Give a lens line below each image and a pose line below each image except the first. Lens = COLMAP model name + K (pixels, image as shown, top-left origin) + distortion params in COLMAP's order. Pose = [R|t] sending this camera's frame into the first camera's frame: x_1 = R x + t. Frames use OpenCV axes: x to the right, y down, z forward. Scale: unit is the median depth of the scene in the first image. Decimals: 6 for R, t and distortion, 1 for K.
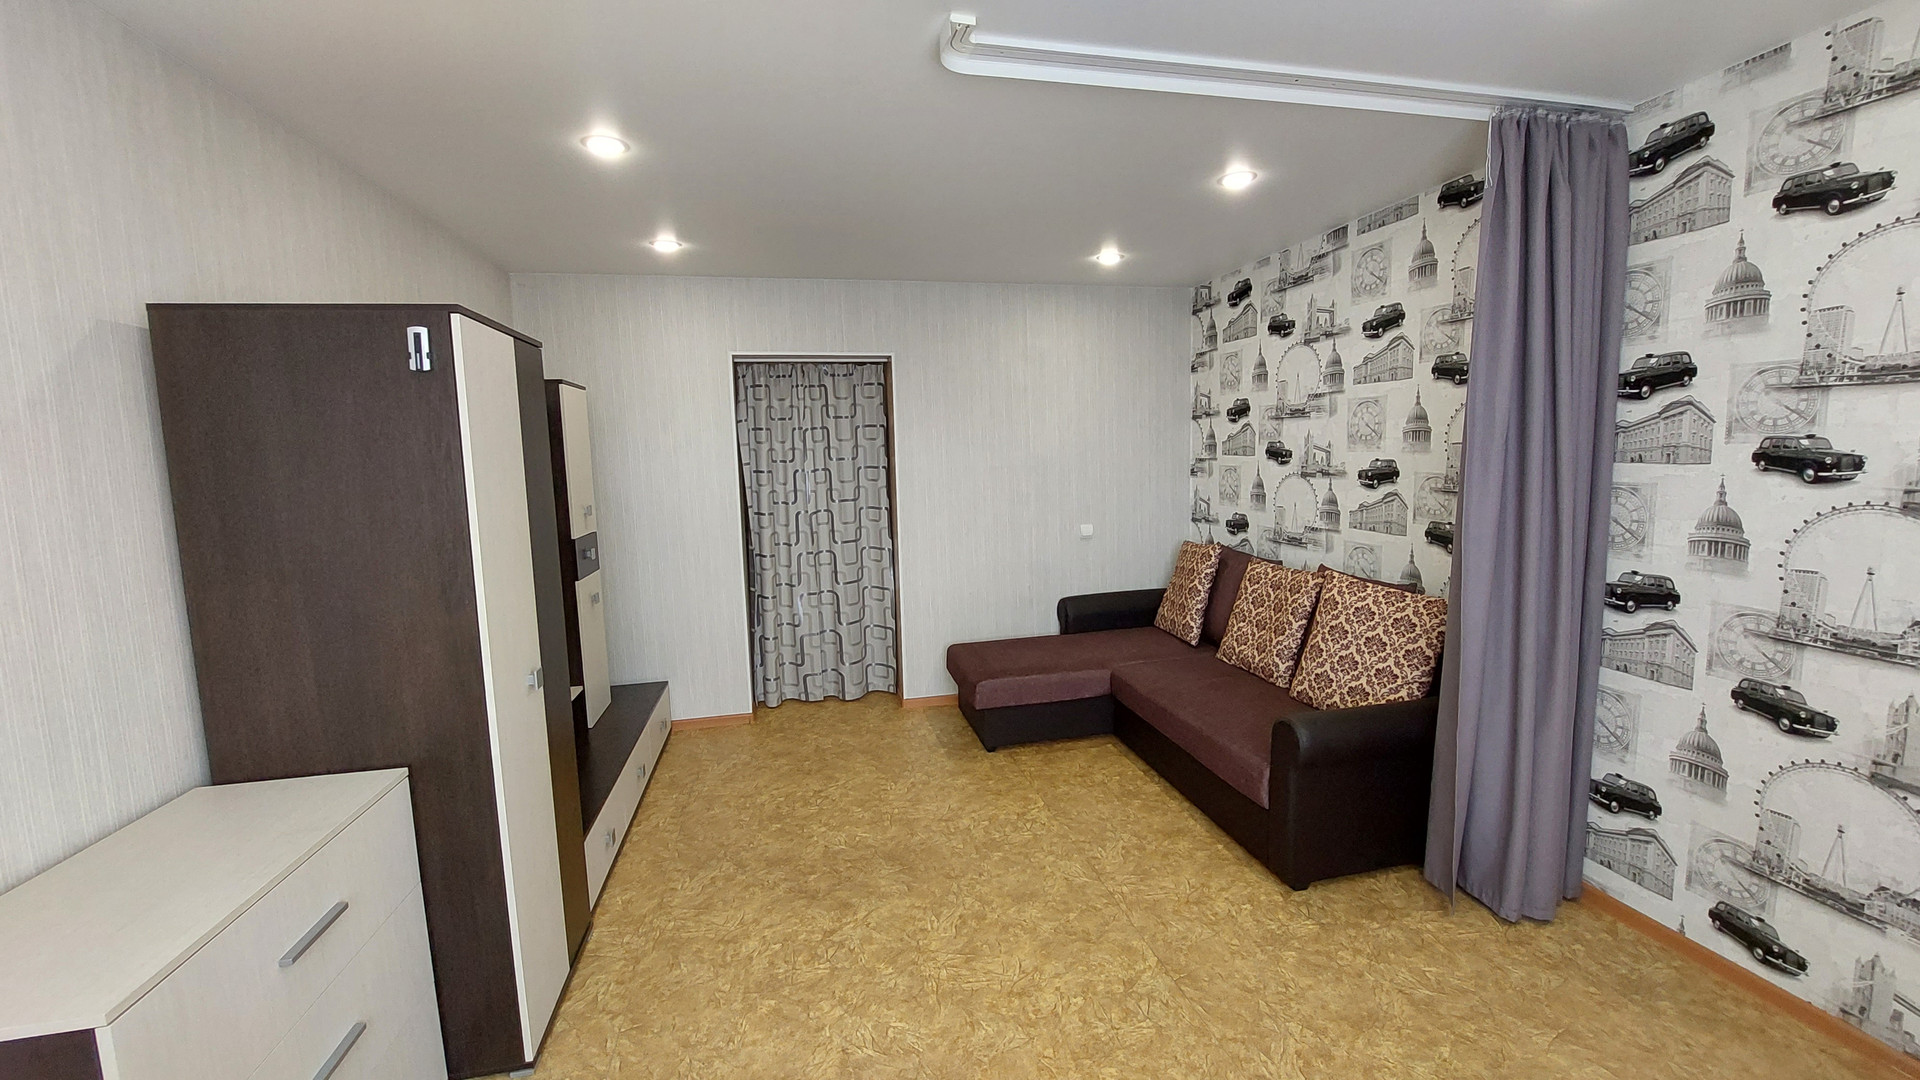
lens RADIAL K [[767.3, 0, 972.4], [0, 767.3, 534.2], [0, 0, 1]] dist [-0.017079, 0.000540]
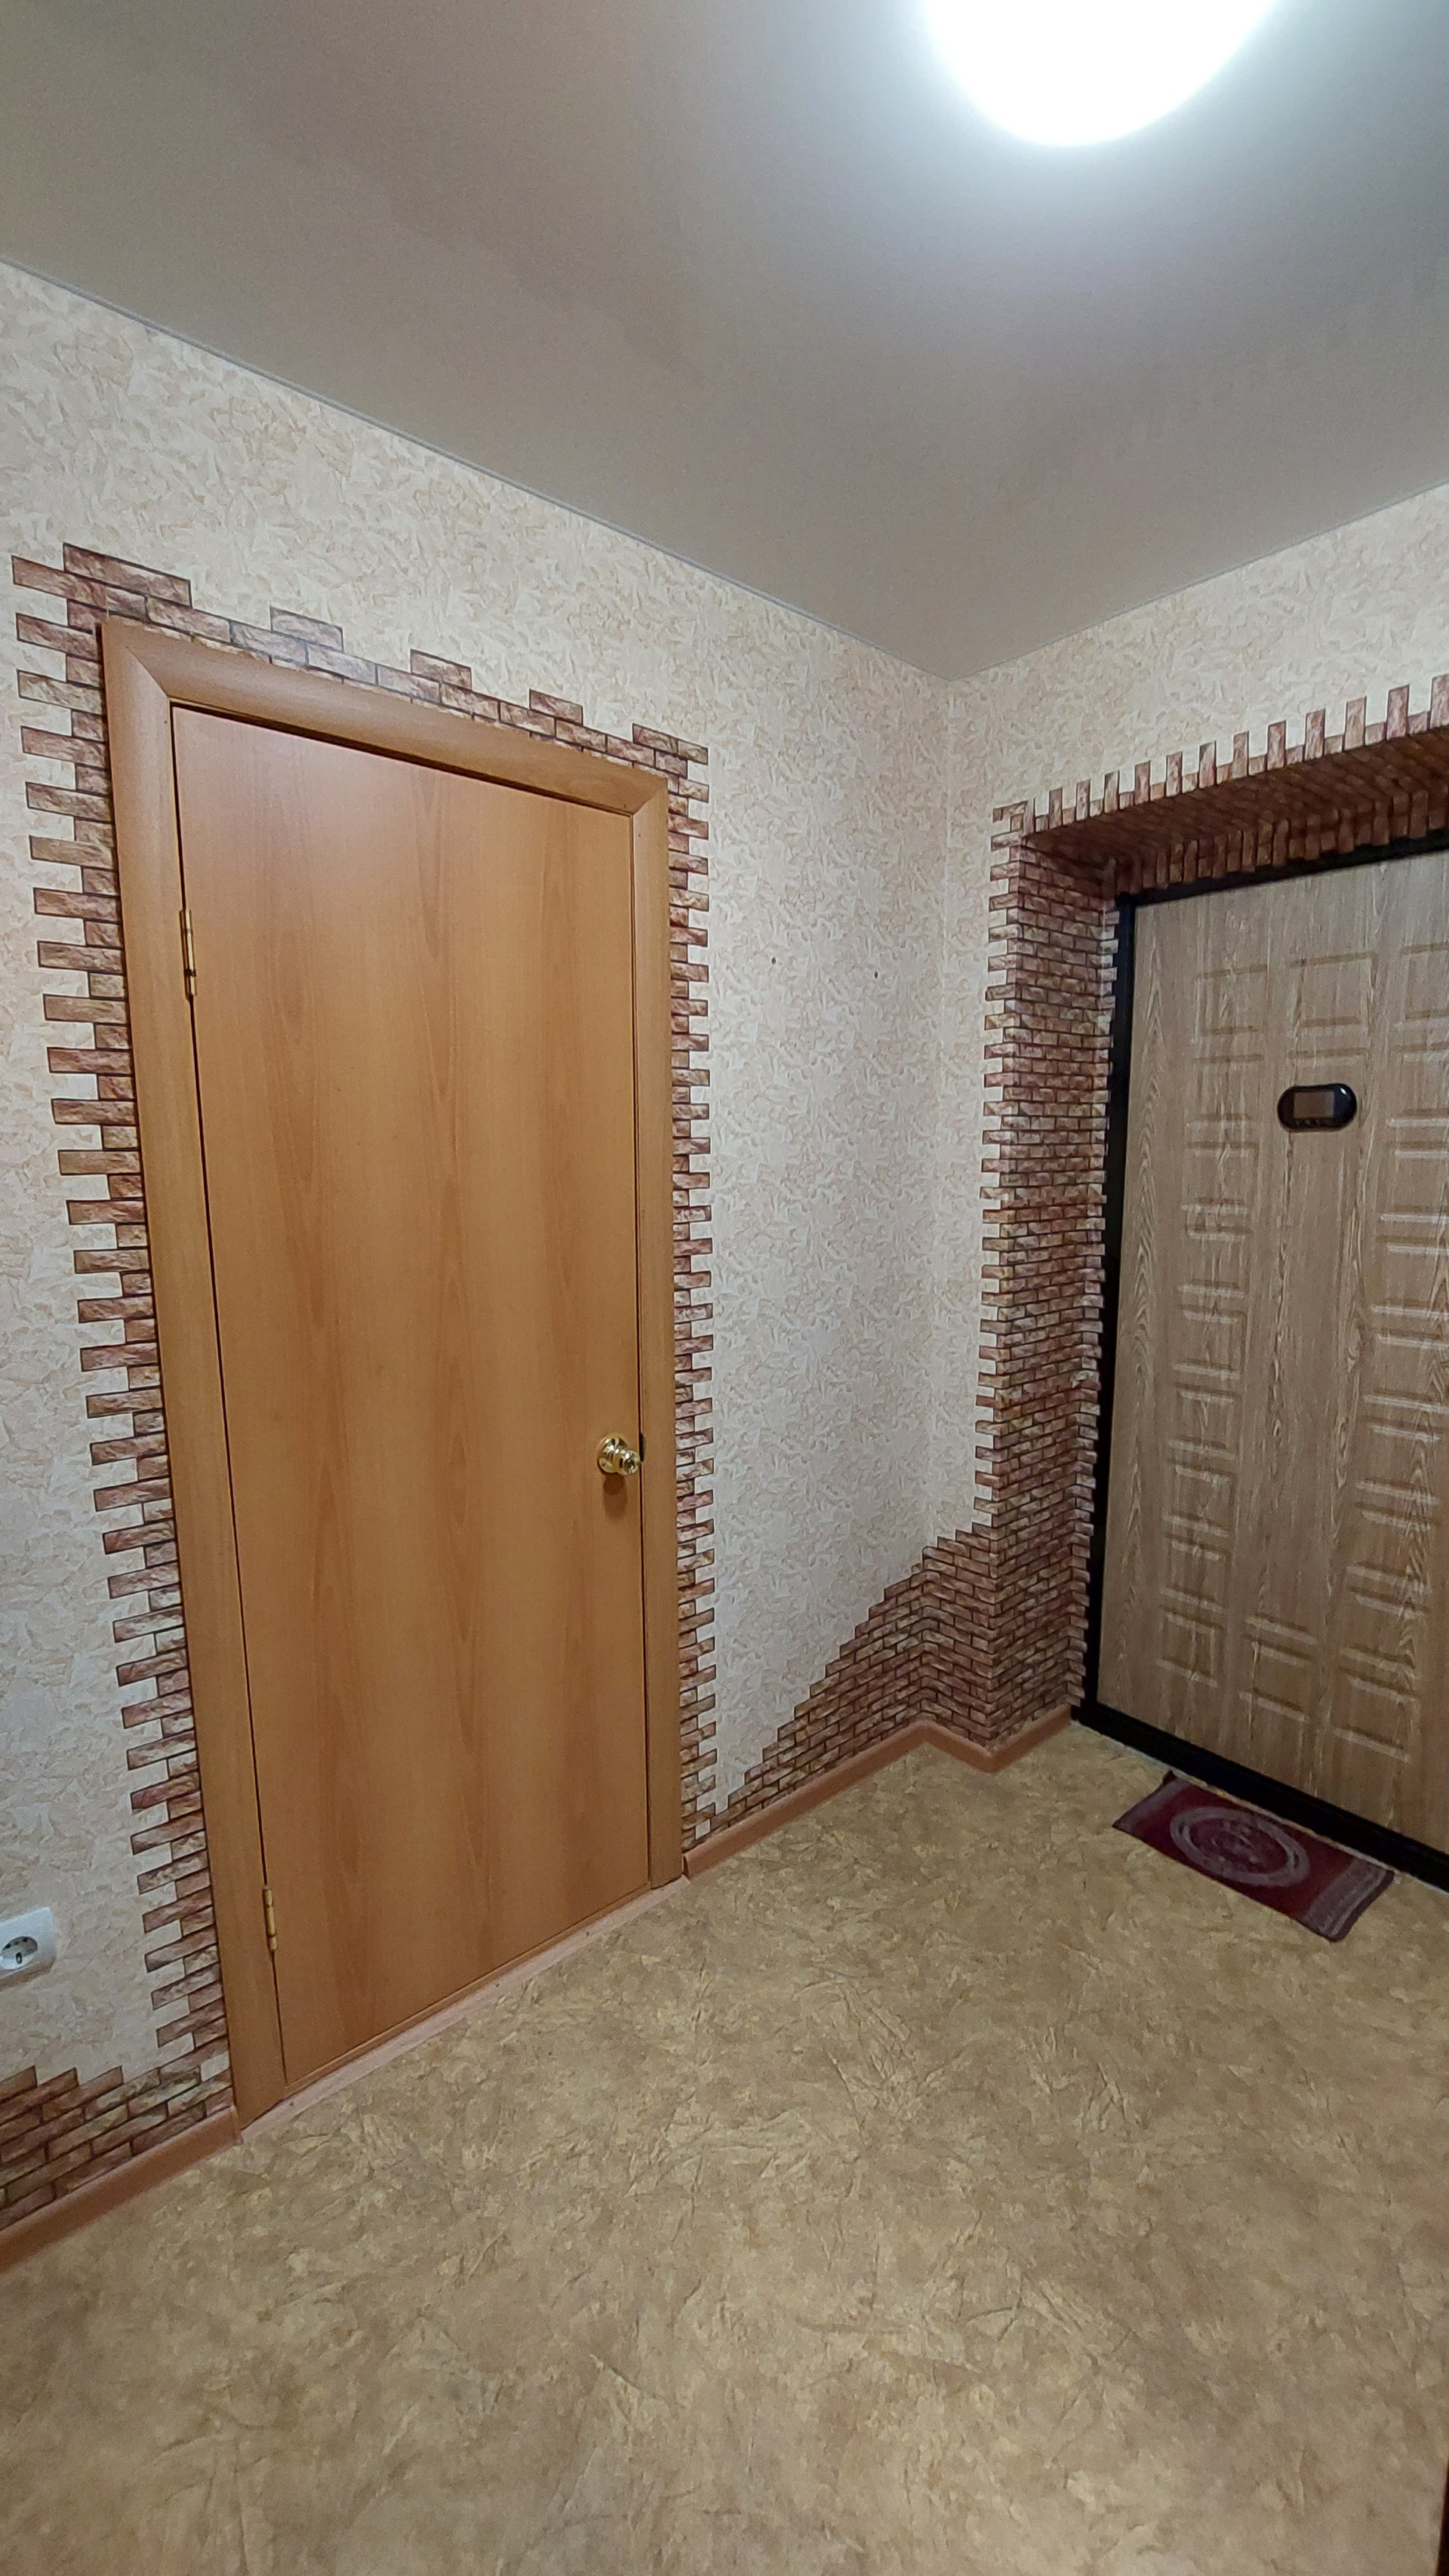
lens RADIAL K [[1029.5, 0, 734.2], [0, 1029.5, 1295.0], [0, 0, 1]] dist [-0.017079, 0.000540]
pose [[-0.463875, -0.095652, 0.880722, -0.574369], [0.115438, 0.979151, 0.167143, -0.112479], [-0.878347, 0.179203, -0.443162, 1.324963]]
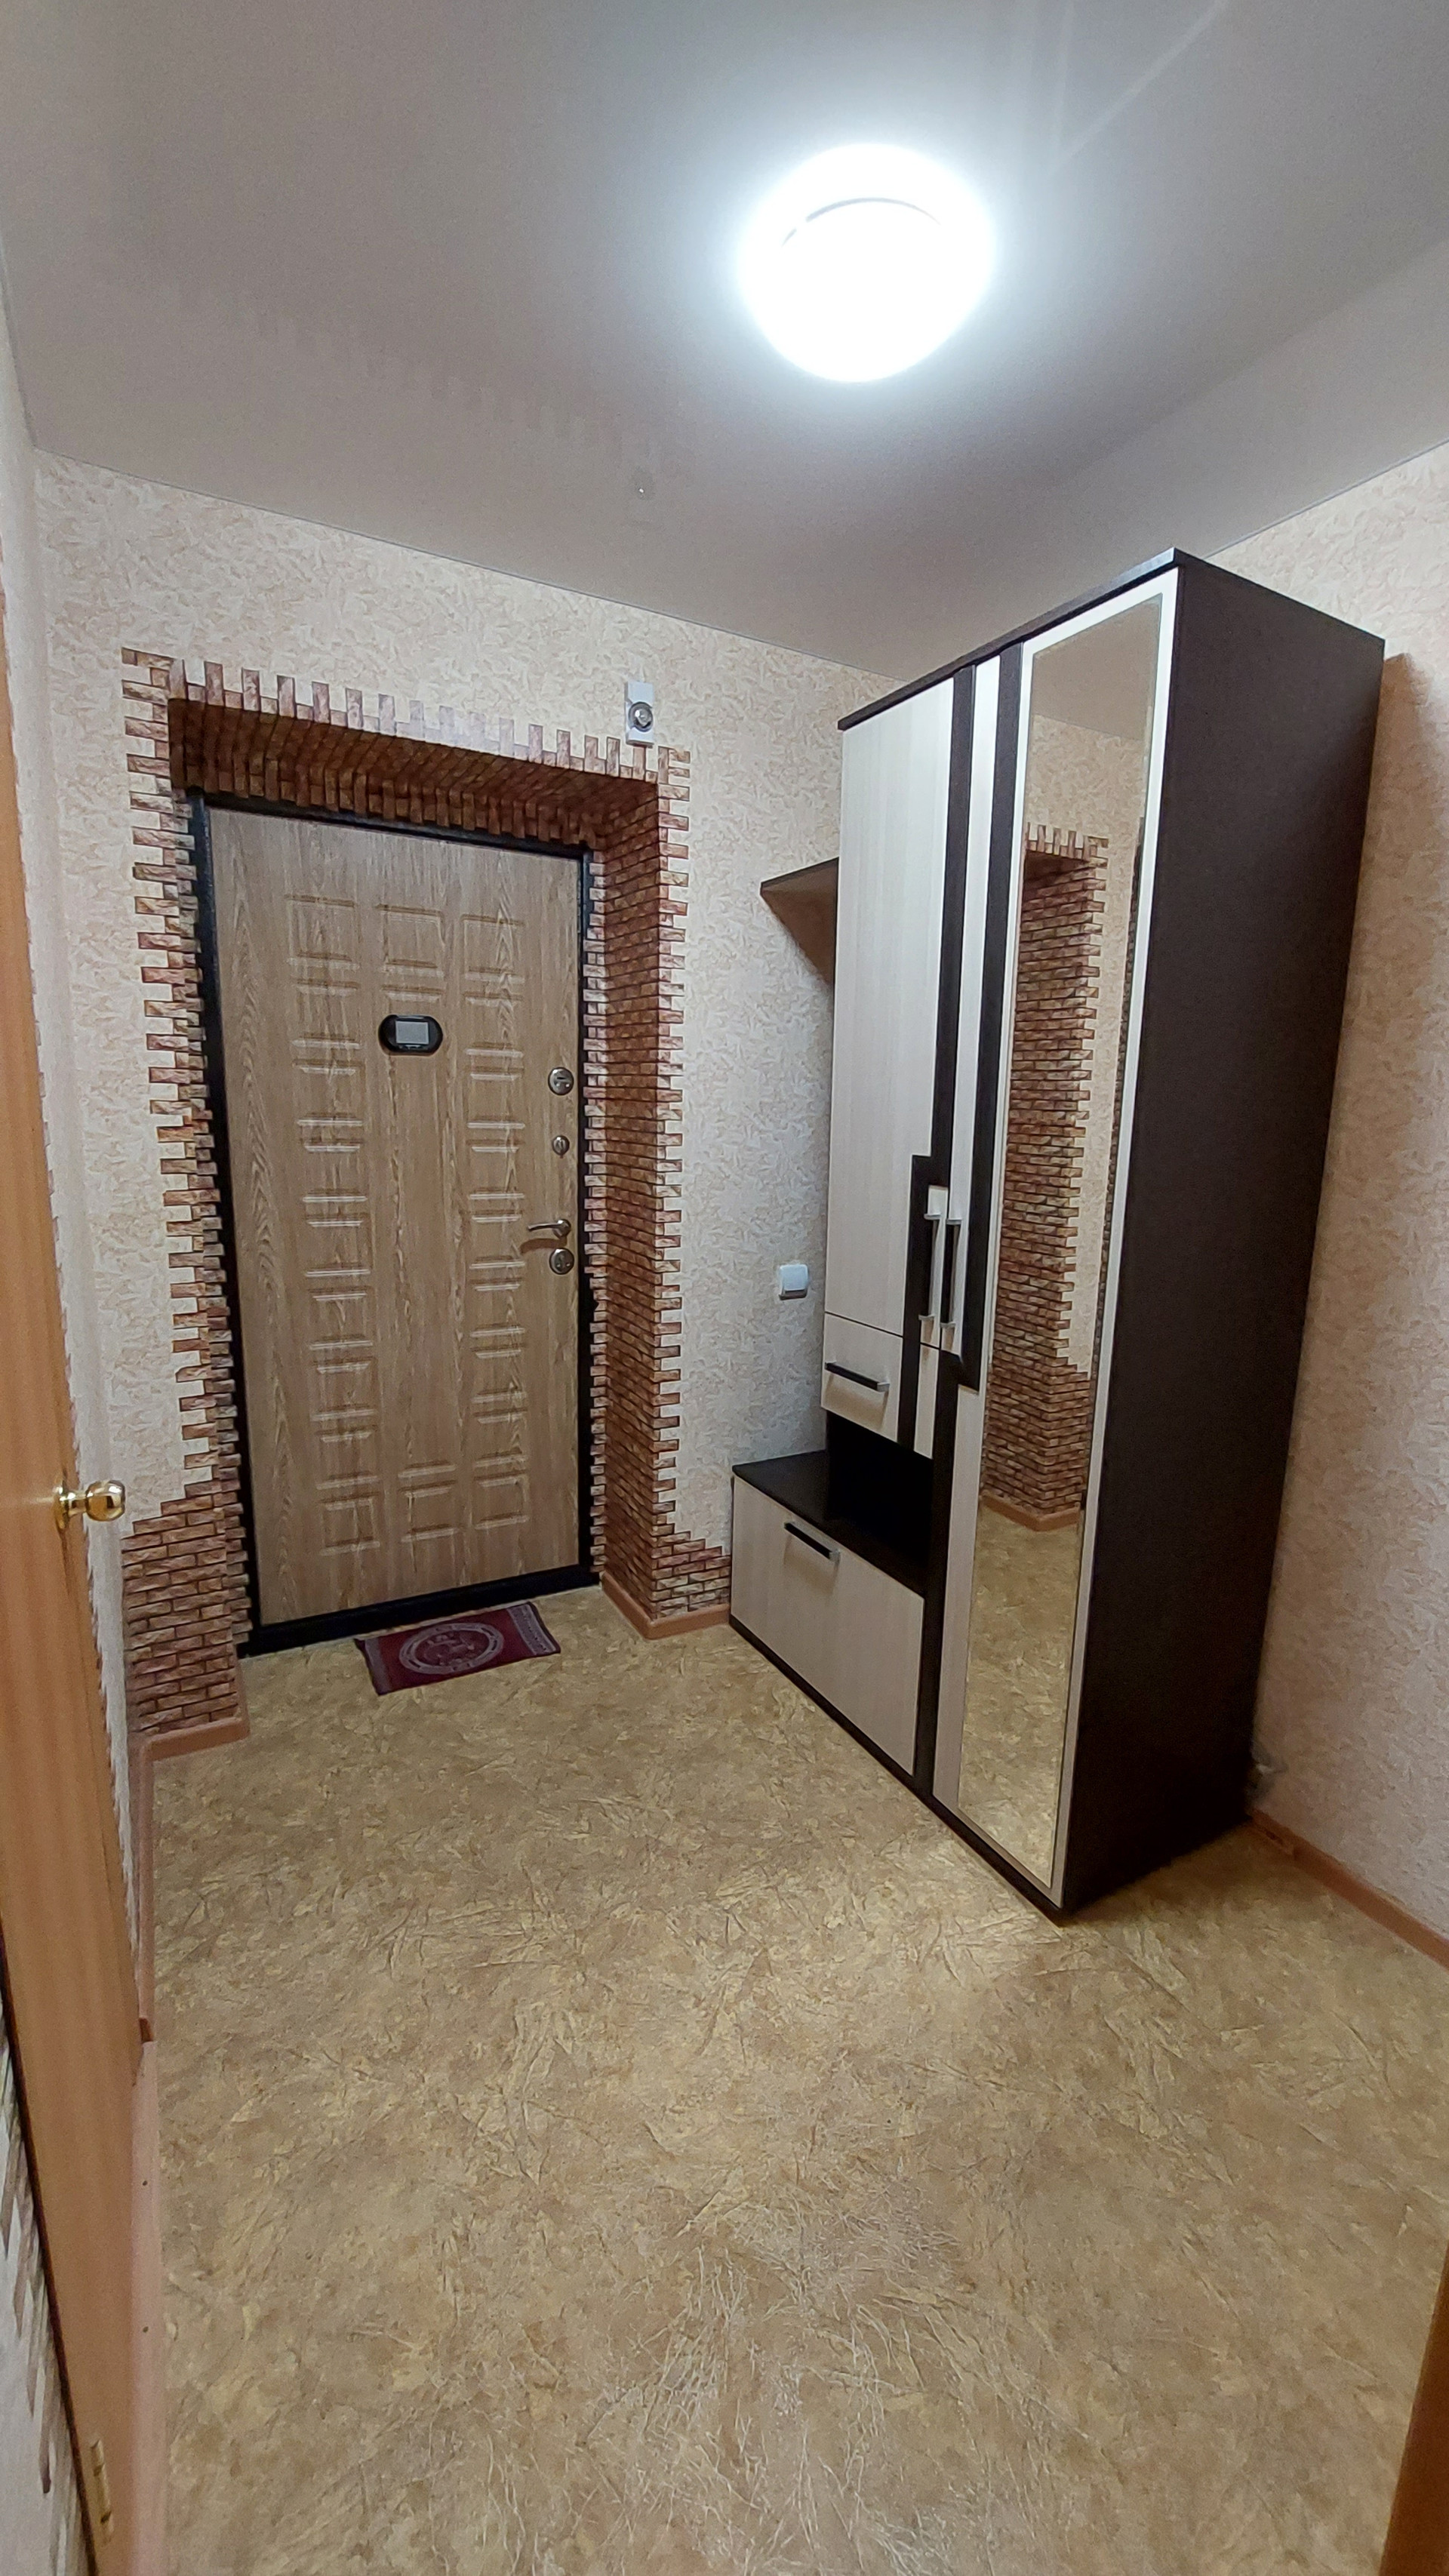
lens RADIAL K [[1029.5, 0, 747.5], [0, 1029.5, 1296.1], [0, 0, 1]] dist [-0.017079, 0.000540]
pose [[-0.960739, 0.051560, -0.272621, -0.011666], [-0.033367, 0.953980, 0.298009, -0.137145], [0.275440, 0.295405, -0.914805, 1.631688]]
